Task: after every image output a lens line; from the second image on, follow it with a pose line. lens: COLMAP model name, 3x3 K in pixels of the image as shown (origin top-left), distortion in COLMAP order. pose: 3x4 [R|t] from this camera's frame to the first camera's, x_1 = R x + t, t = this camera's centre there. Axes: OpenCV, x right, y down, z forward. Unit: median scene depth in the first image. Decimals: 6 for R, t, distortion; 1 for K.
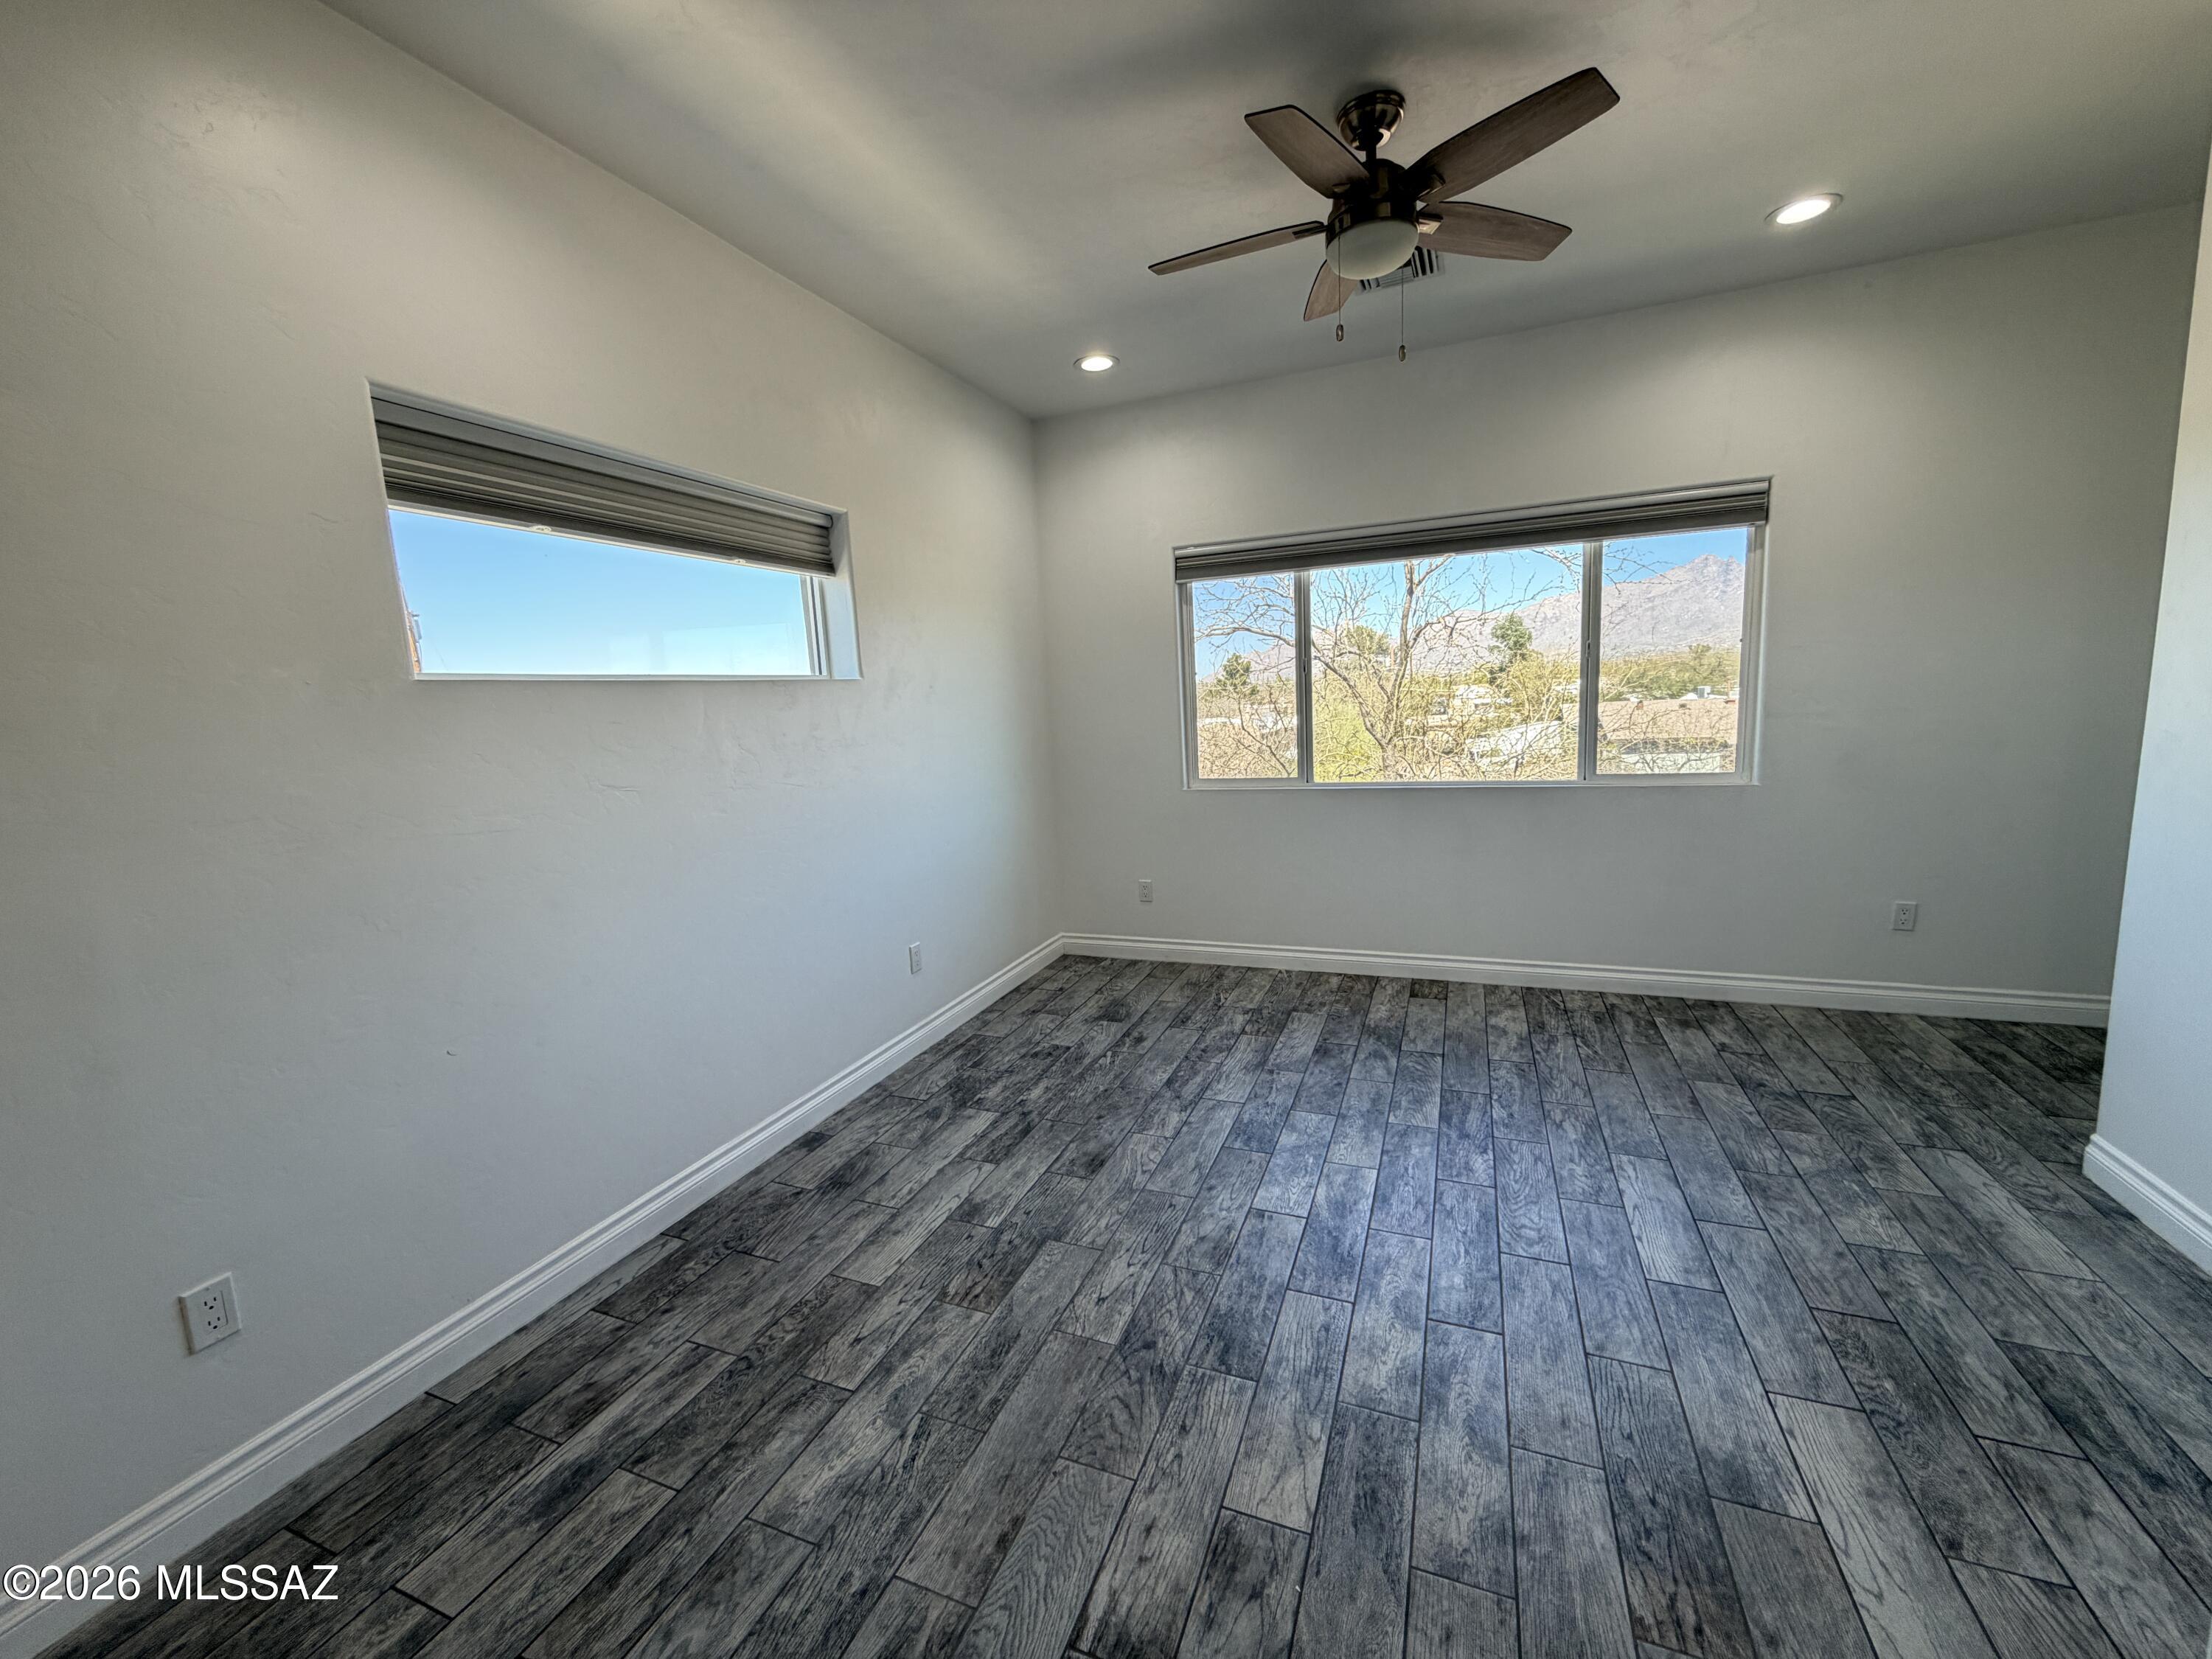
lens RADIAL K [[884.9, 0, 1099.0], [0, 884.9, 824.2], [0, 0, 1]] dist [0.000653, 0.000152]
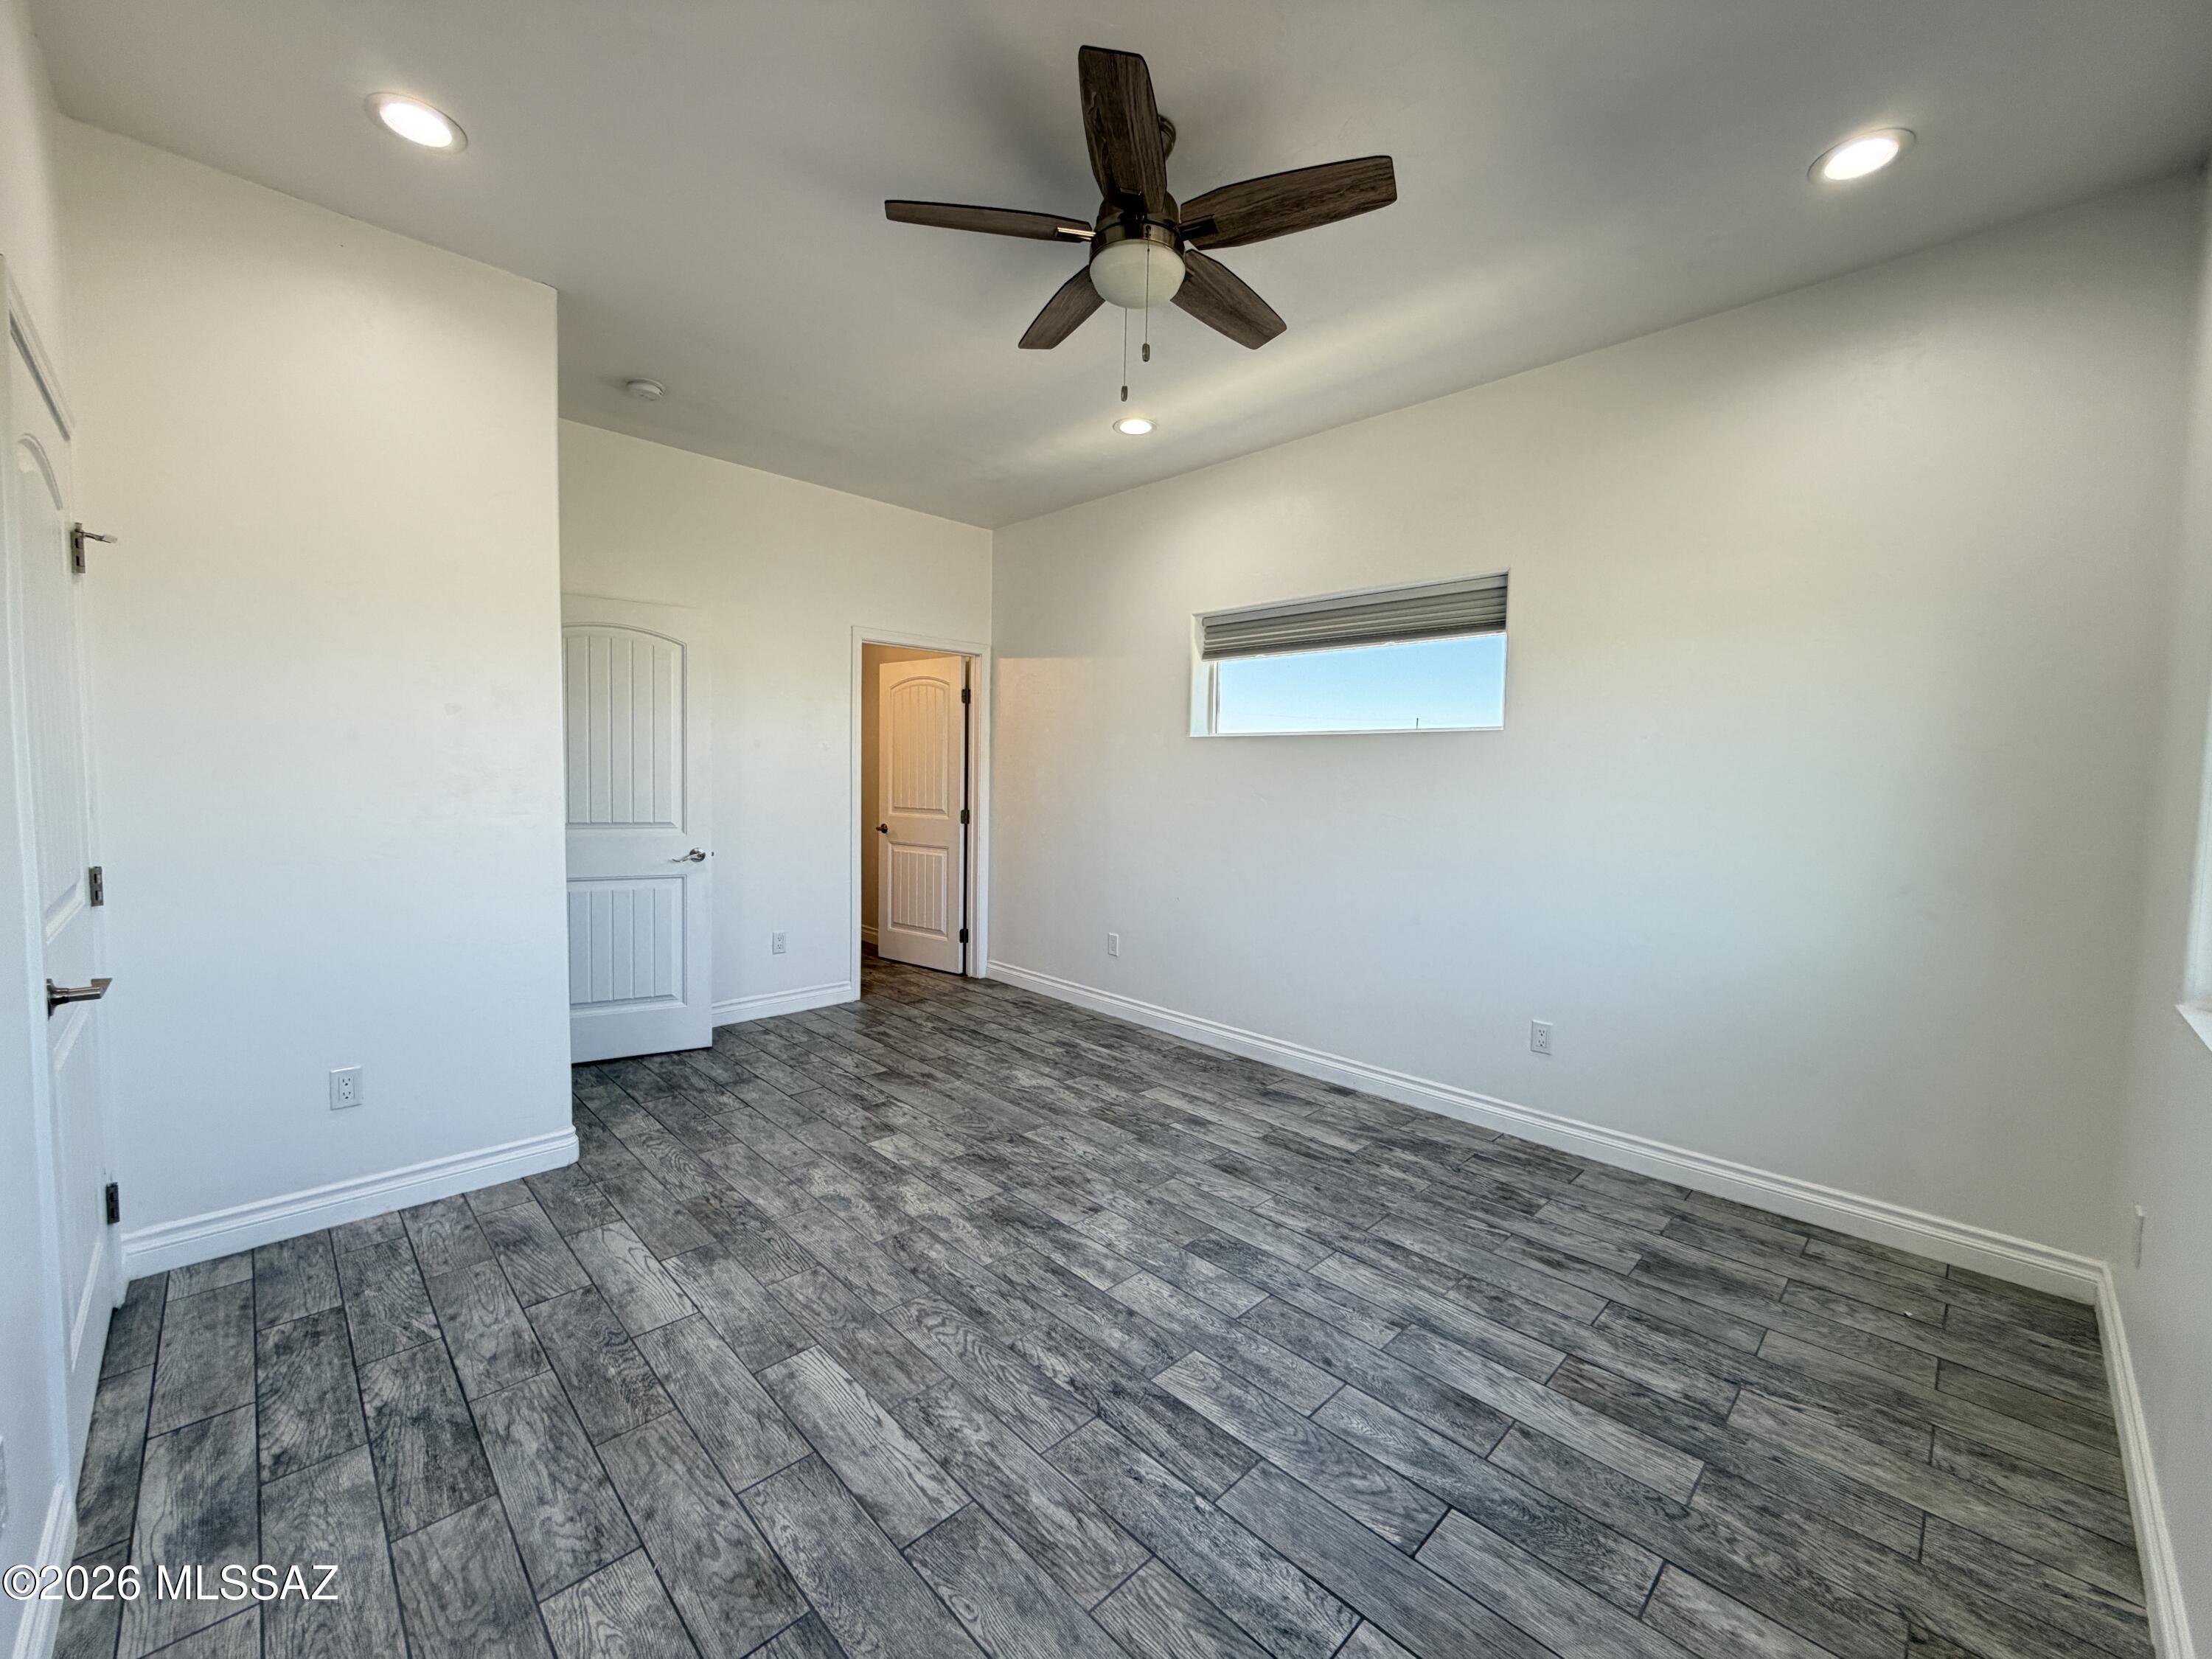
lens RADIAL K [[886.1, 0, 1098.0], [0, 886.1, 826.0], [0, 0, 1]] dist [0.001880, 0.000276]
pose [[-0.400080, 0.096233, -0.911414, 1.024632], [-0.129356, 0.978587, 0.160108, -0.191378], [0.907305, 0.181953, -0.379065, 1.187853]]
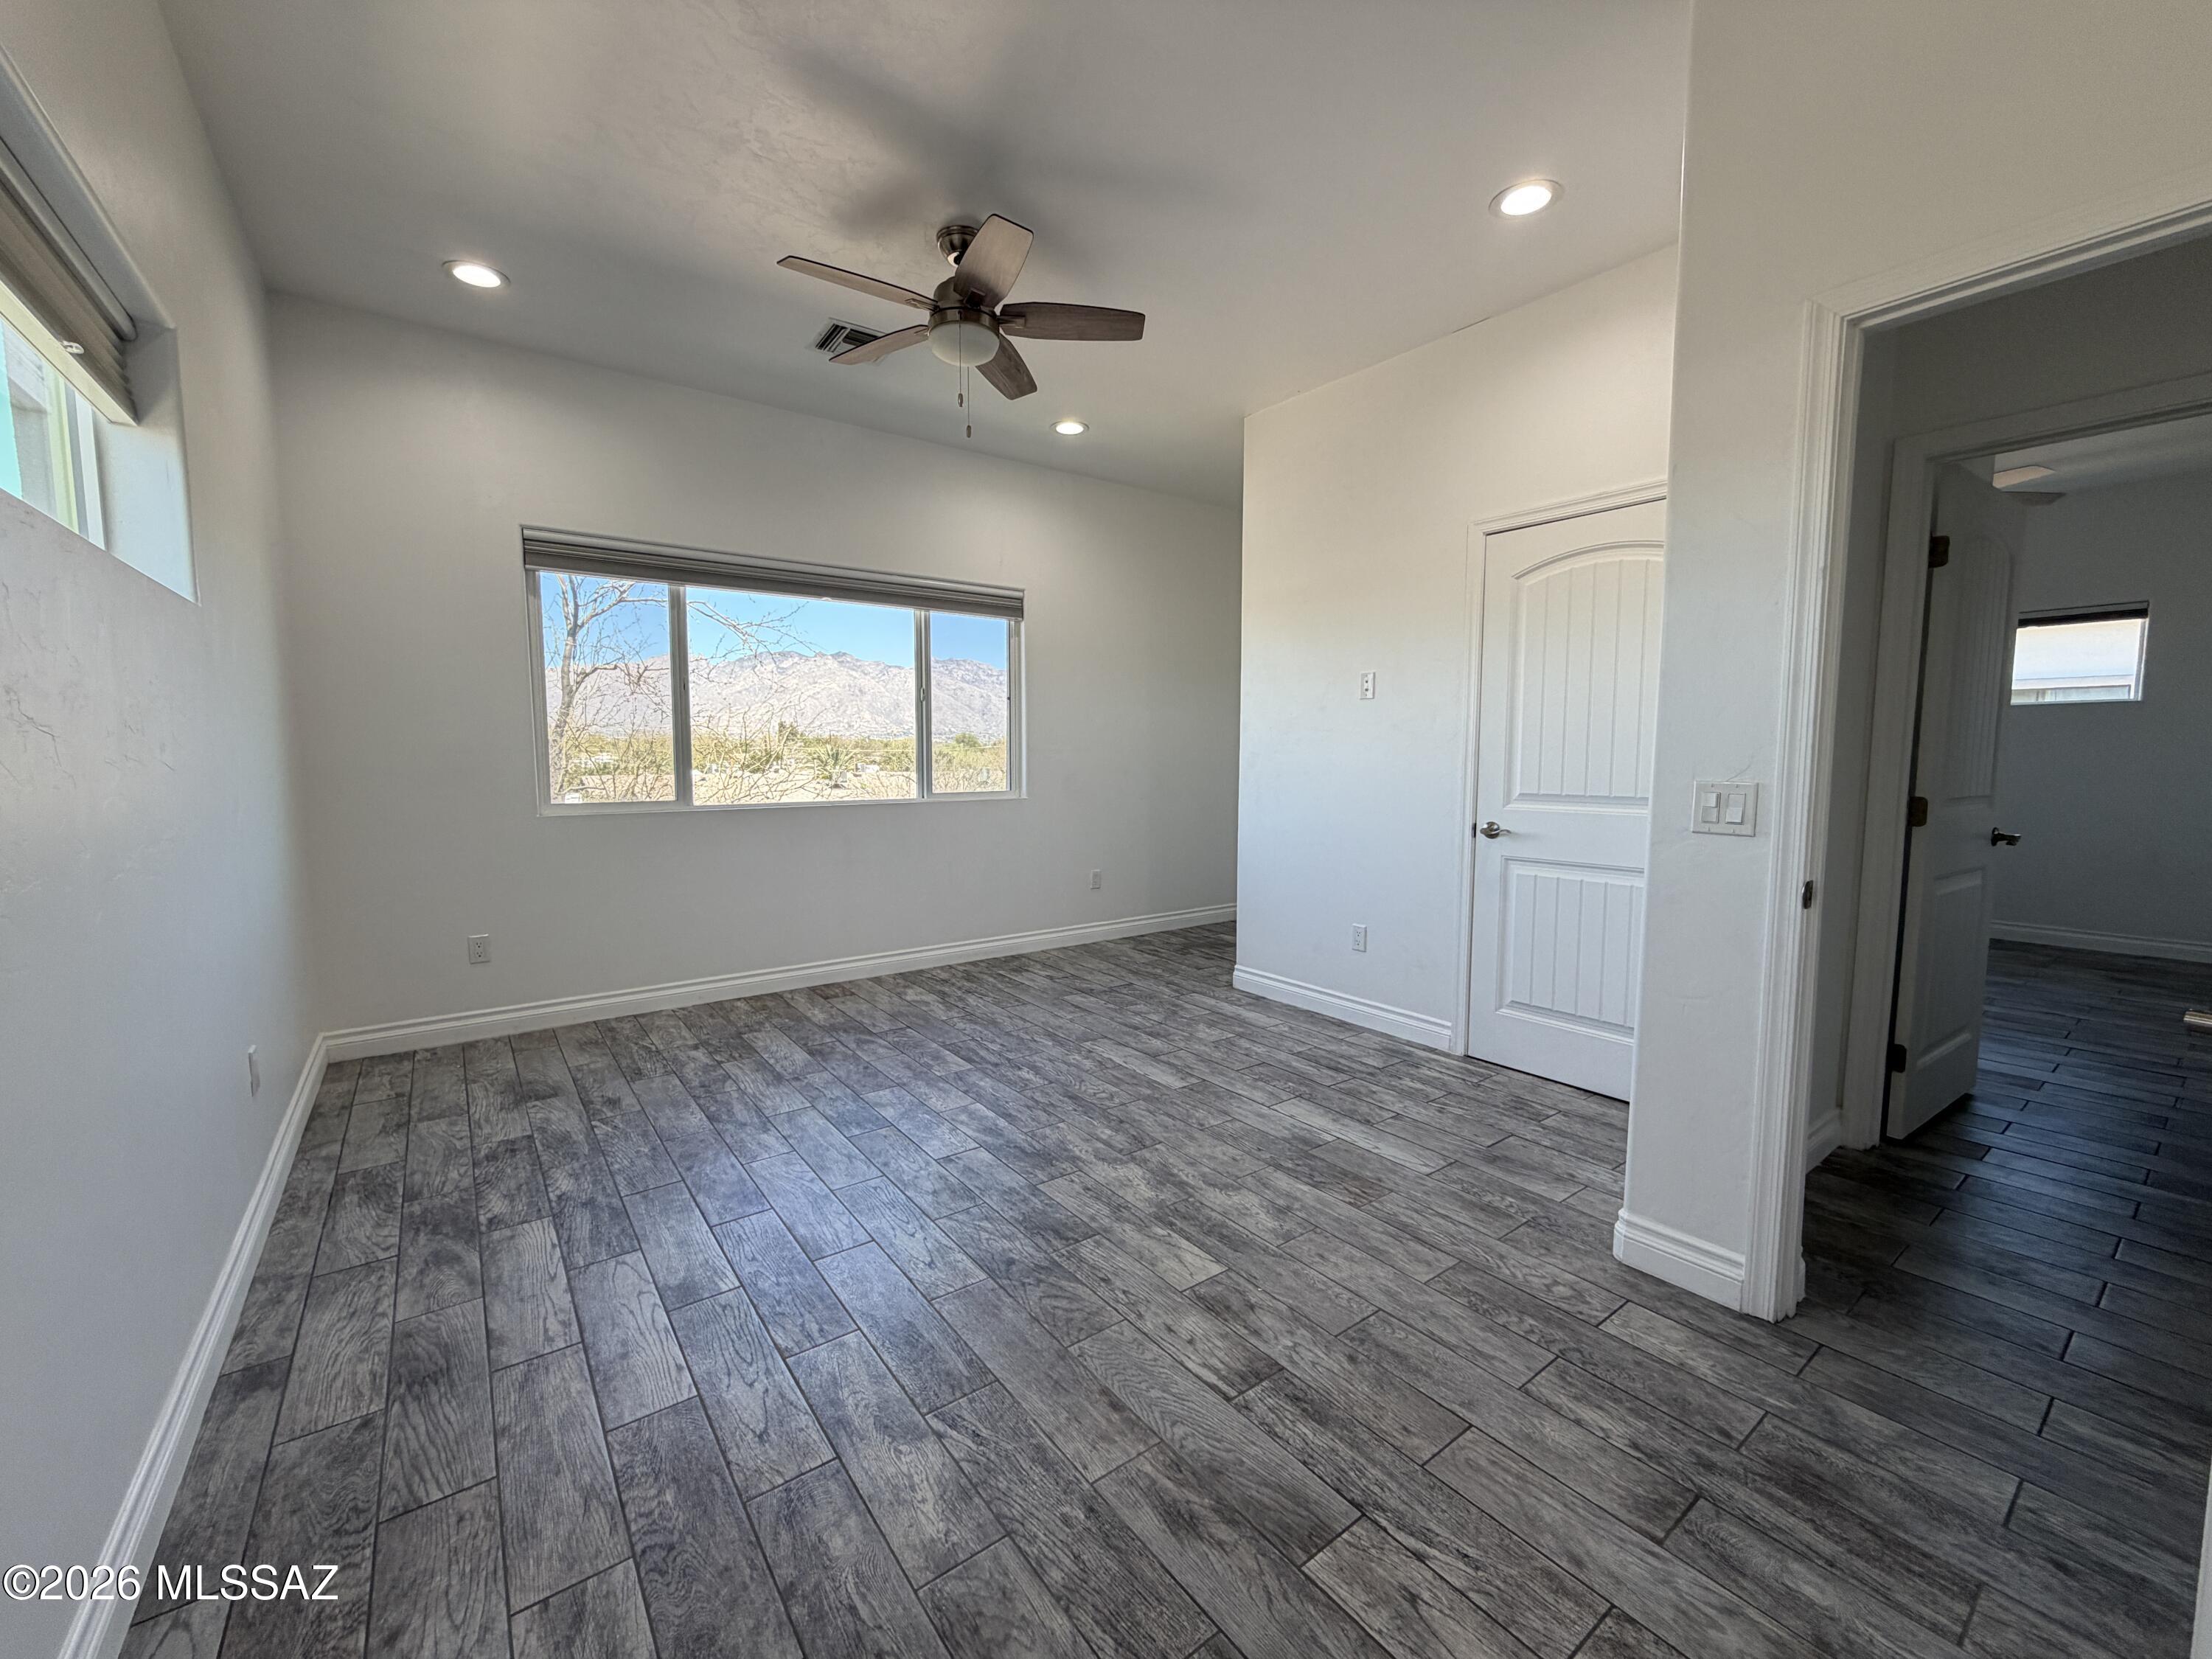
lens RADIAL K [[886.1, 0, 1098.0], [0, 886.1, 826.0], [0, 0, 1]] dist [0.001880, 0.000276]
pose [[0.515815, -0.021977, 0.856418, -0.572390], [0.093584, 0.995134, -0.030828, 0.073703], [-0.851573, 0.096048, 0.515362, 0.215137]]
